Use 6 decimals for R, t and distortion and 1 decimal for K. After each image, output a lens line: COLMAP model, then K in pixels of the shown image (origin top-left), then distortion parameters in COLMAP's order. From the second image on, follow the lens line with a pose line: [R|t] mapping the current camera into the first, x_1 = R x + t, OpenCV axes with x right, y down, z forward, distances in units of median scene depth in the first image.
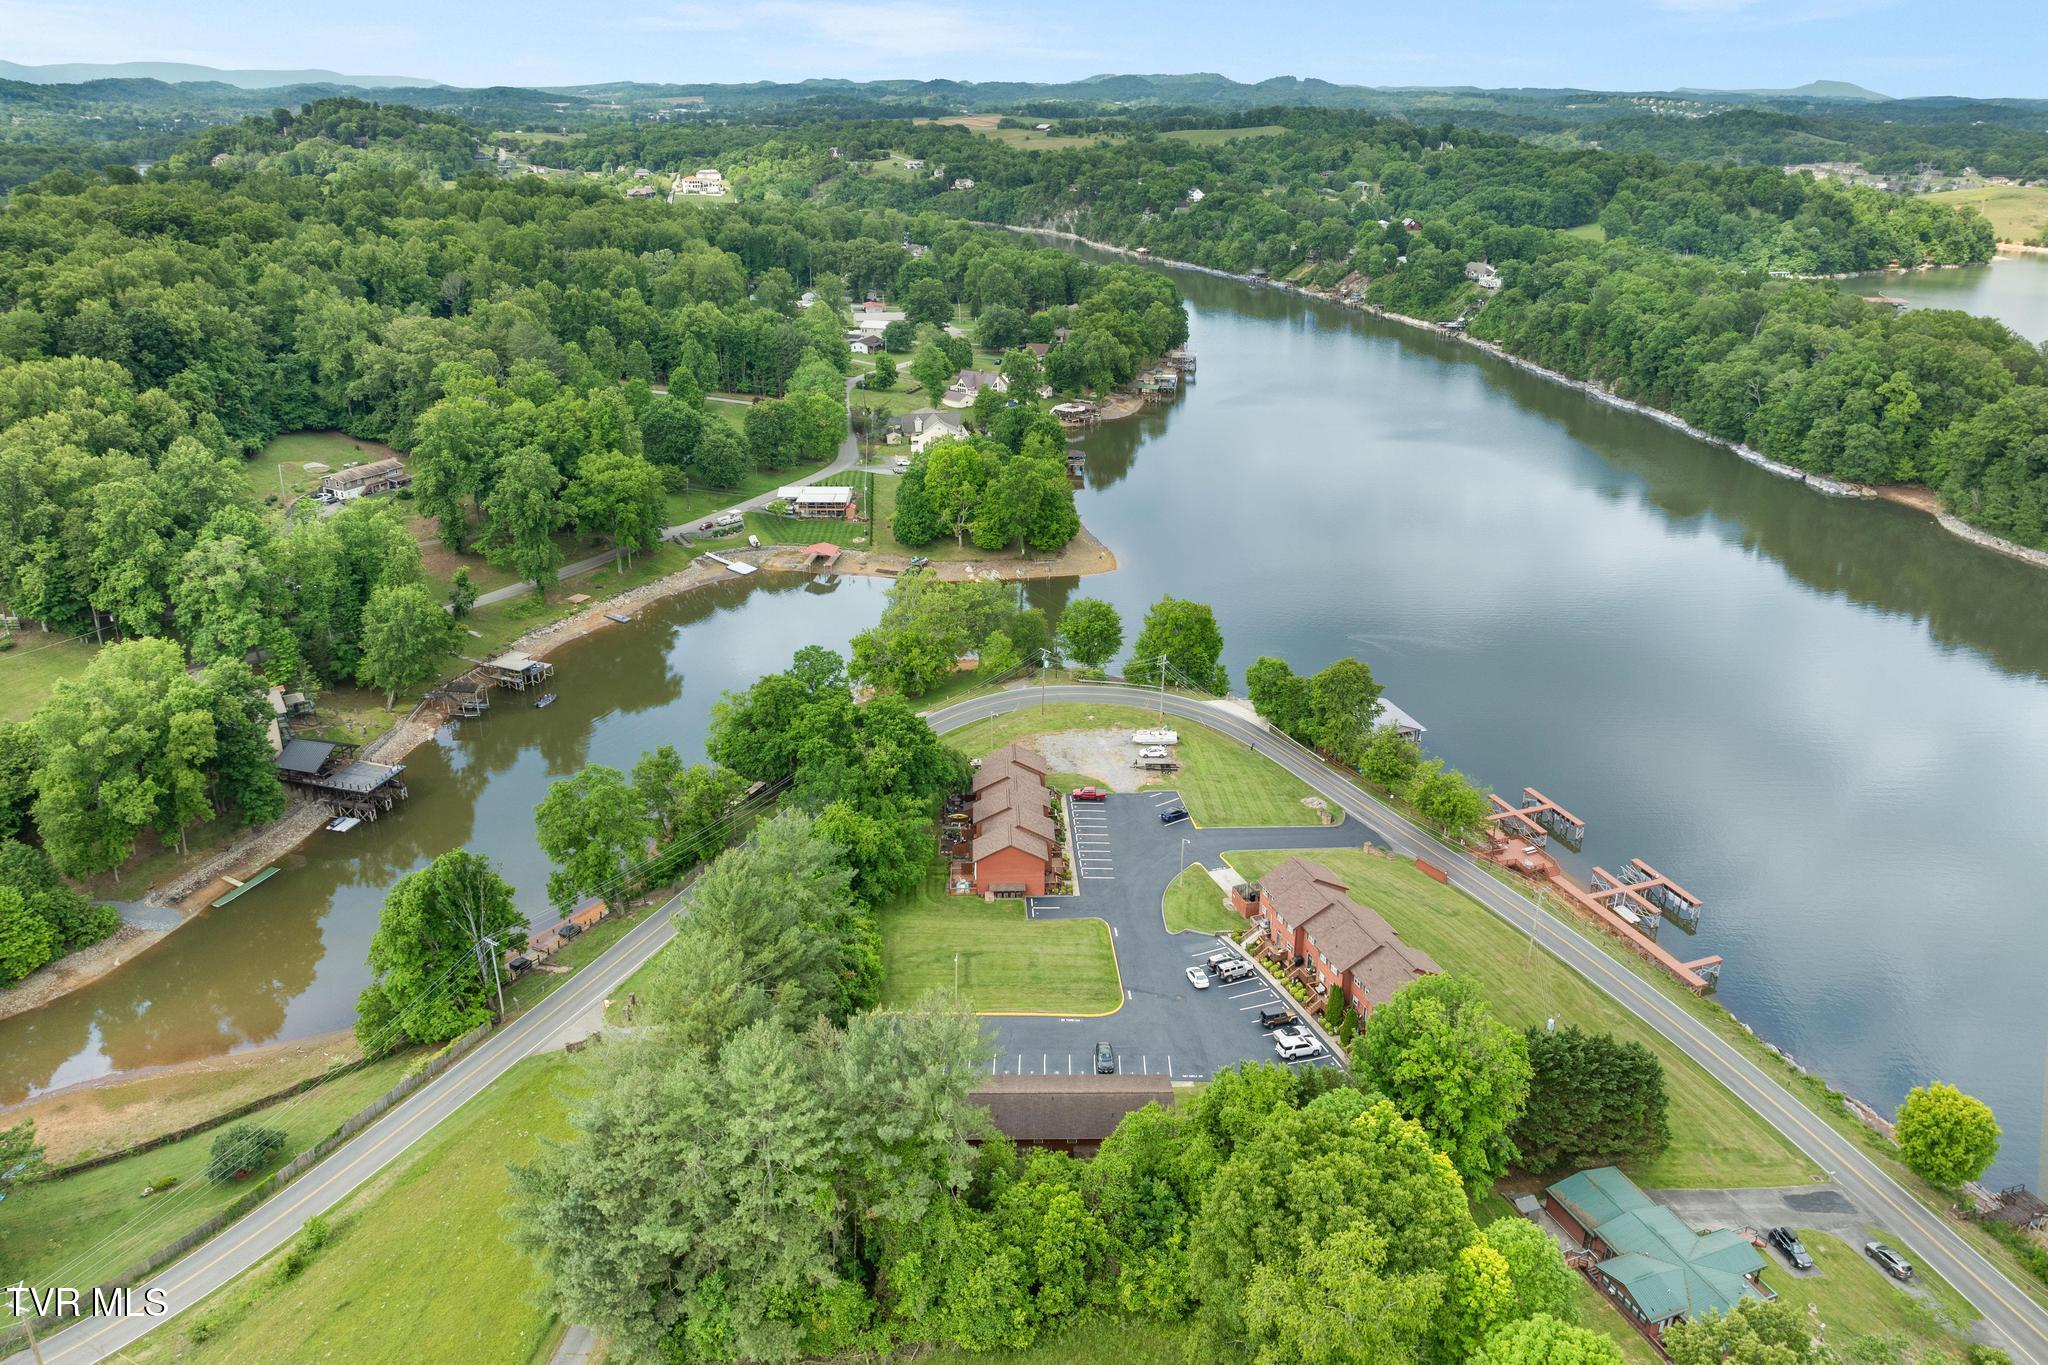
lens RADIAL K [[1436.3, 0, 1029.3], [0, 1436.3, 649.3], [0, 0, 1]] dist [-0.035379, -0.002241]
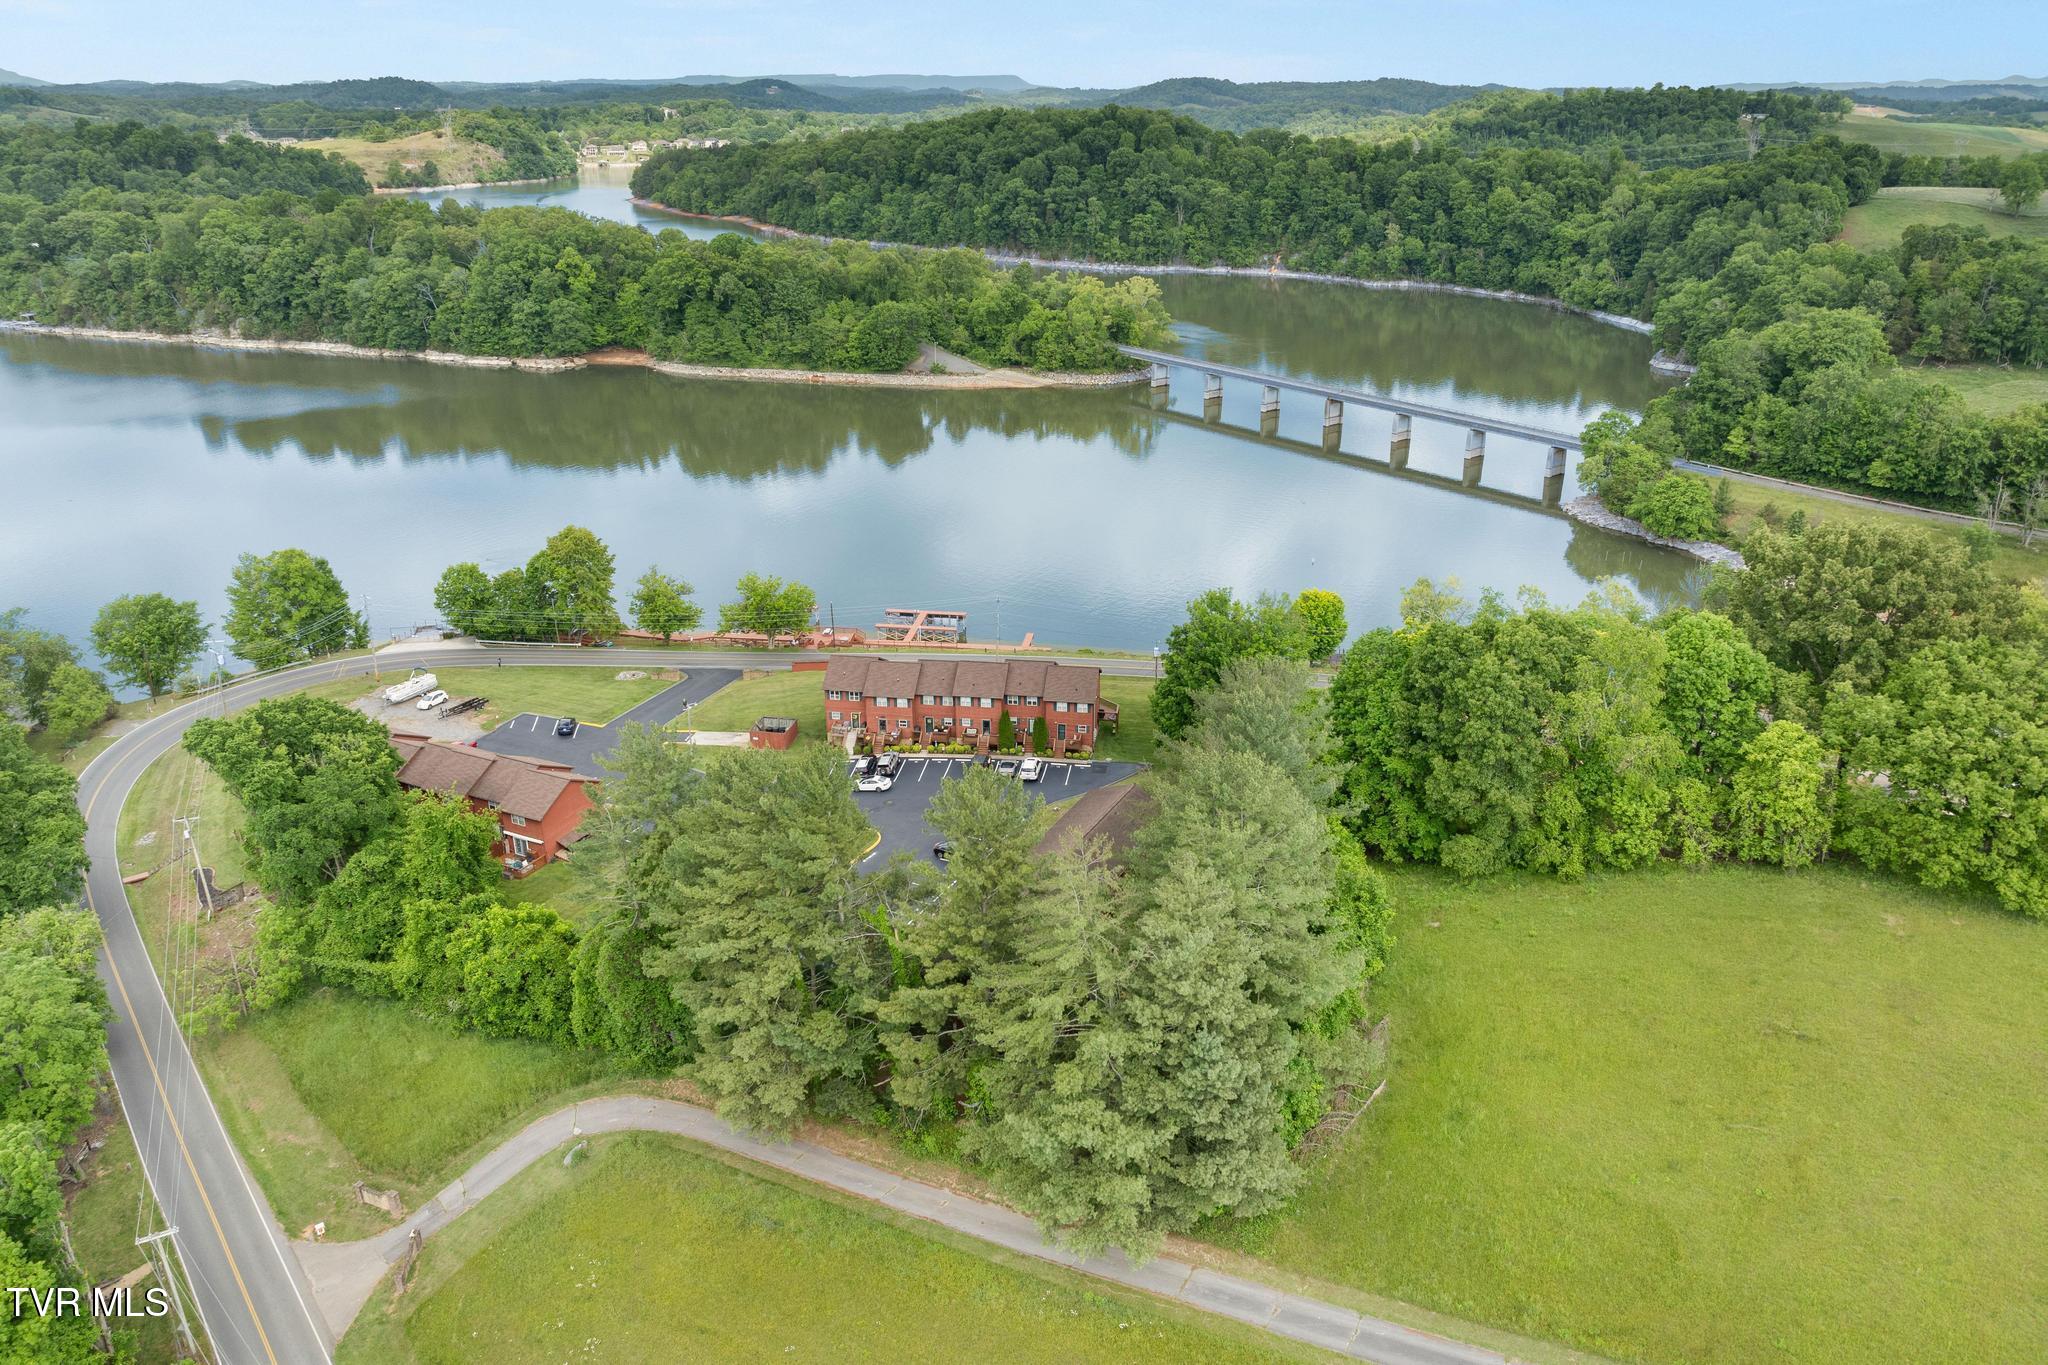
lens RADIAL K [[1472.9, 0, 1041.0], [0, 1472.9, 653.2], [0, 0, 1]] dist [-0.042282, 0.003549]
pose [[0.457582, -0.322379, 0.828668, -0.227174], [0.321320, 0.928931, 0.183956, 0.003090], [-0.829079, 0.182093, 0.528649, 0.145723]]
